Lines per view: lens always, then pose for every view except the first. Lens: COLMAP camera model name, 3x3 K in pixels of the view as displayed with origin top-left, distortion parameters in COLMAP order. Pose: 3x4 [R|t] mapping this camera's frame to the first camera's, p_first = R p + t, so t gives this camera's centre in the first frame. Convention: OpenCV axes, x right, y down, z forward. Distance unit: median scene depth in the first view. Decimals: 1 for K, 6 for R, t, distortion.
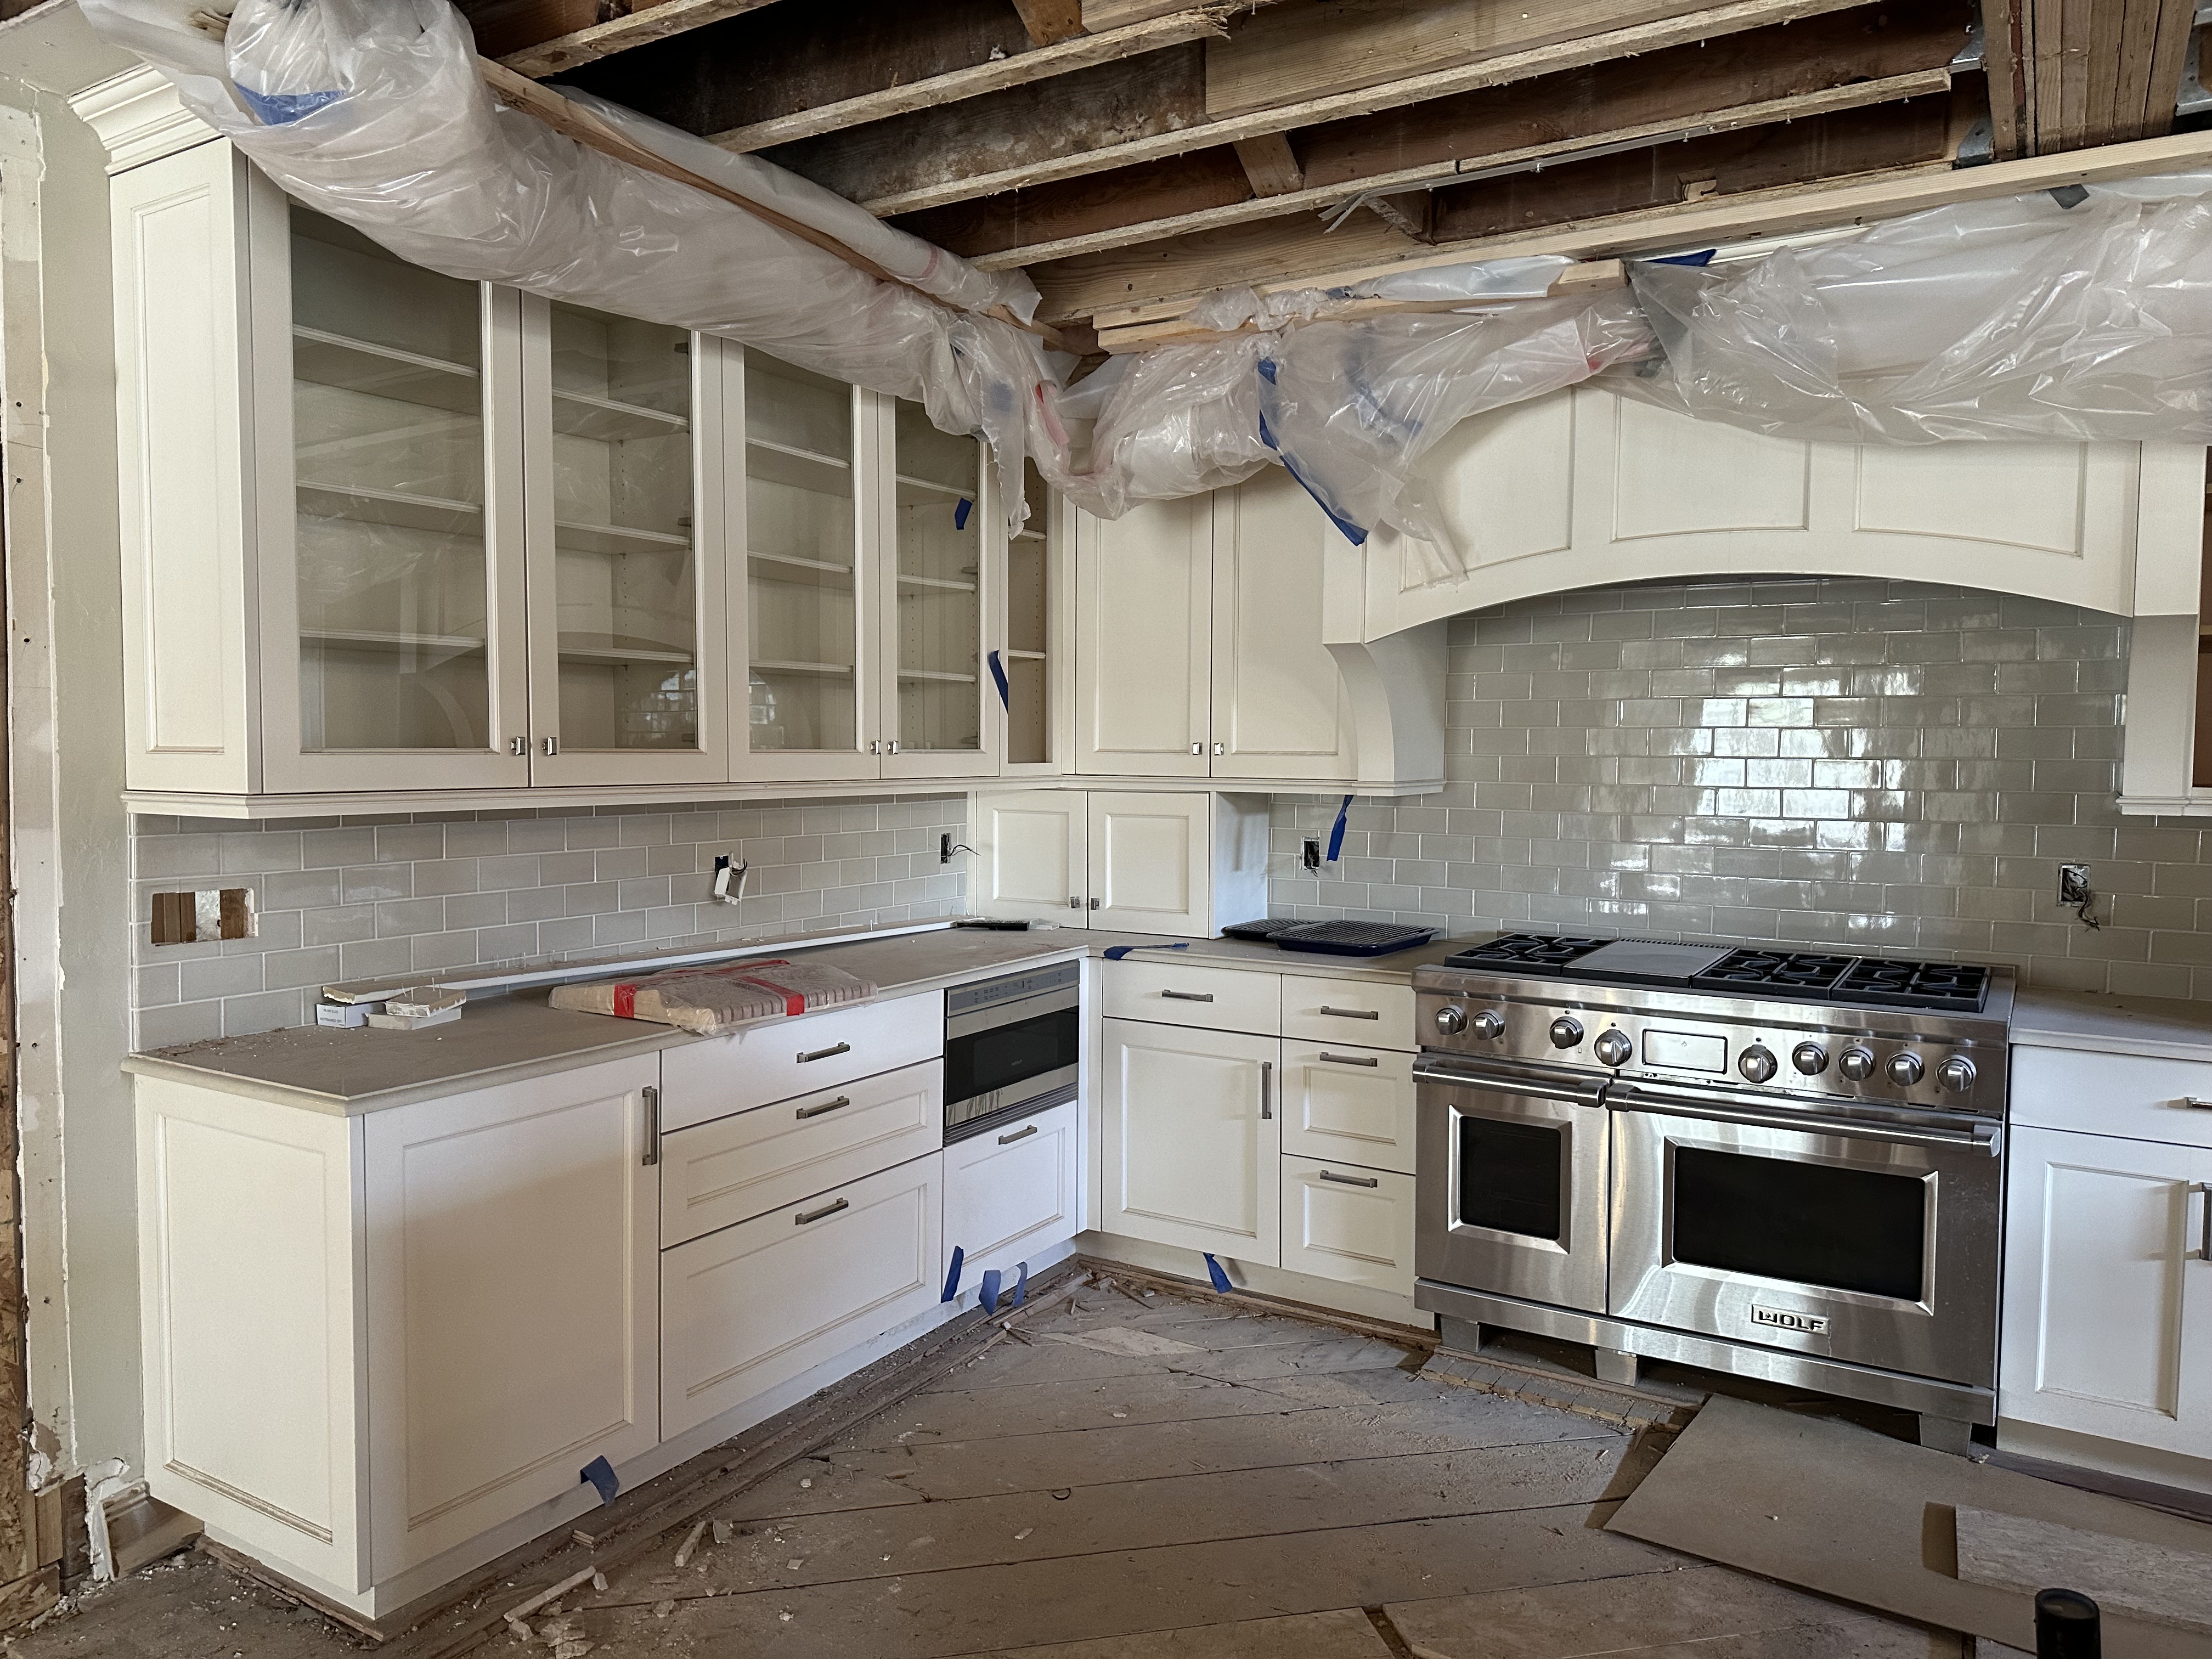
lens RADIAL K [[1540.0, 0, 1100.2], [0, 1540.0, 823.9], [0, 0, 1]] dist [0.073032, -0.081506]
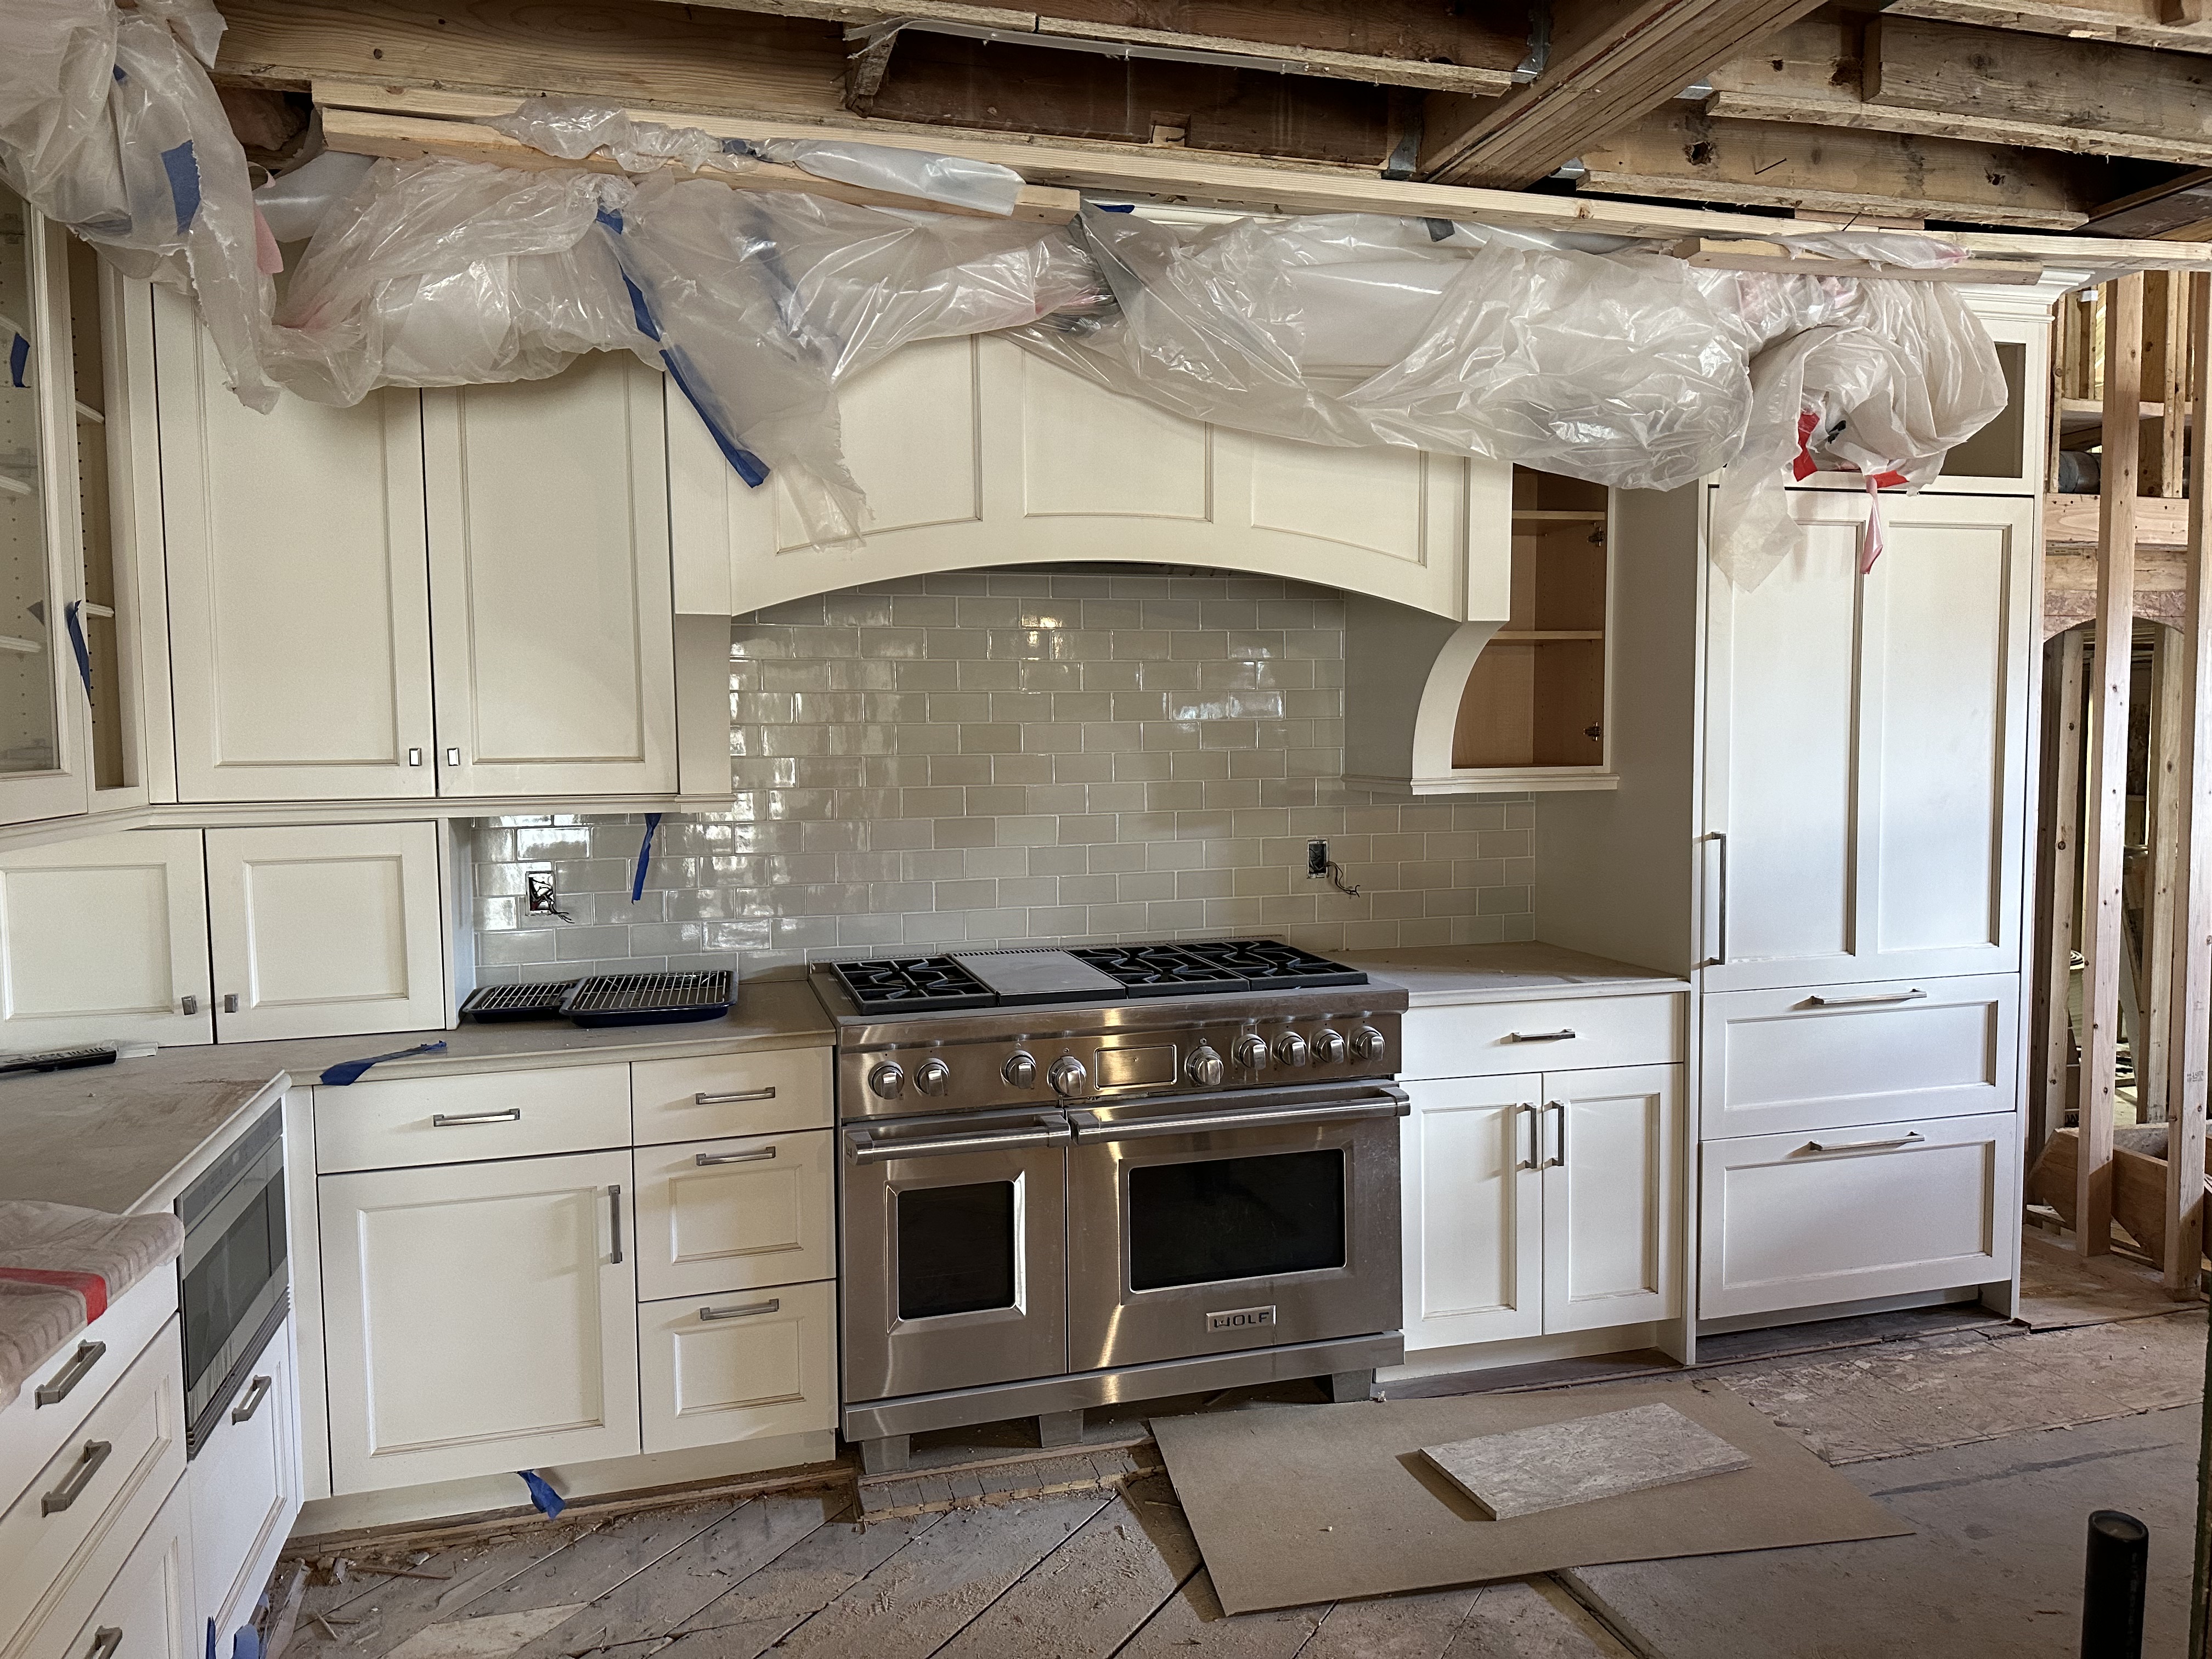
lens RADIAL K [[1553.2, 0, 1106.0], [0, 1553.2, 829.5], [0, 0, 1]] dist [0.069714, -0.075408]
pose [[0.678558, -0.064900, 0.731674, -0.286176], [0.056296, 0.997754, 0.036292, -0.029355], [-0.732386, 0.016564, 0.680688, 0.341954]]
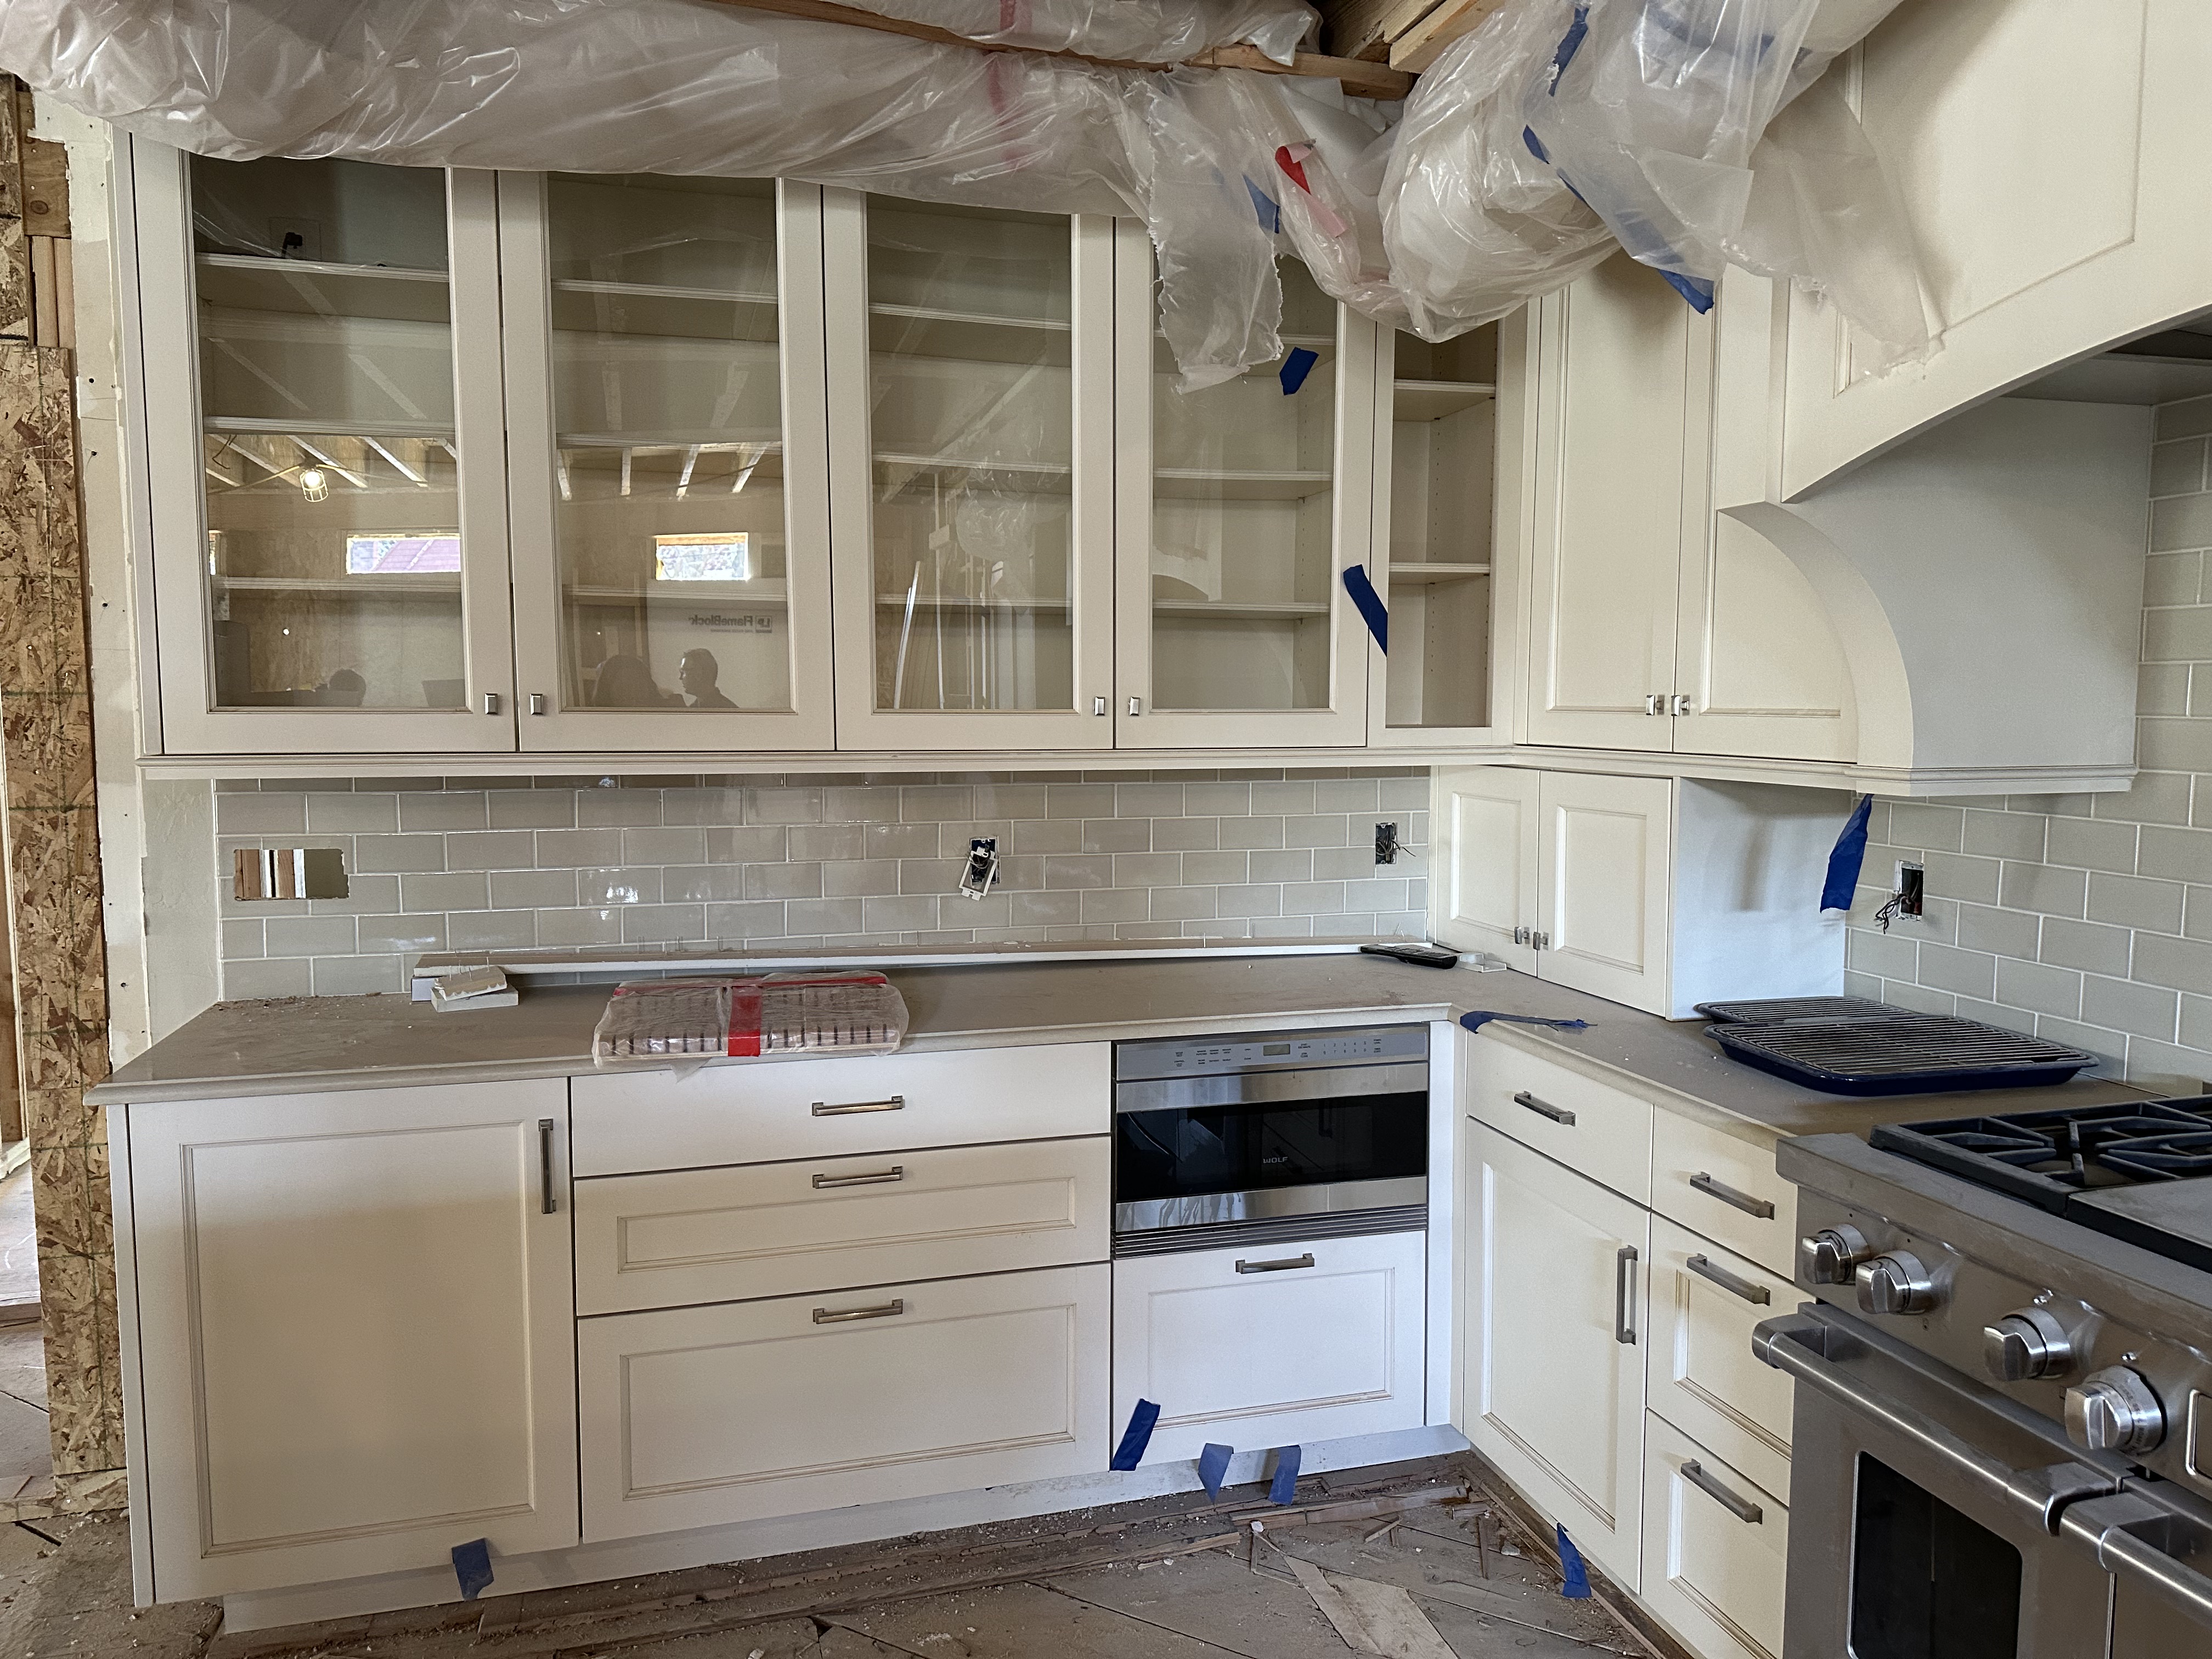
lens RADIAL K [[1537.5, 0, 1101.5], [0, 1537.5, 835.8], [0, 0, 1]] dist [0.063264, -0.060272]
pose [[0.735812, 0.054727, -0.674971, 0.372694], [-0.031796, 0.998422, 0.046290, -0.022060], [0.676439, -0.012599, 0.736391, 0.466892]]
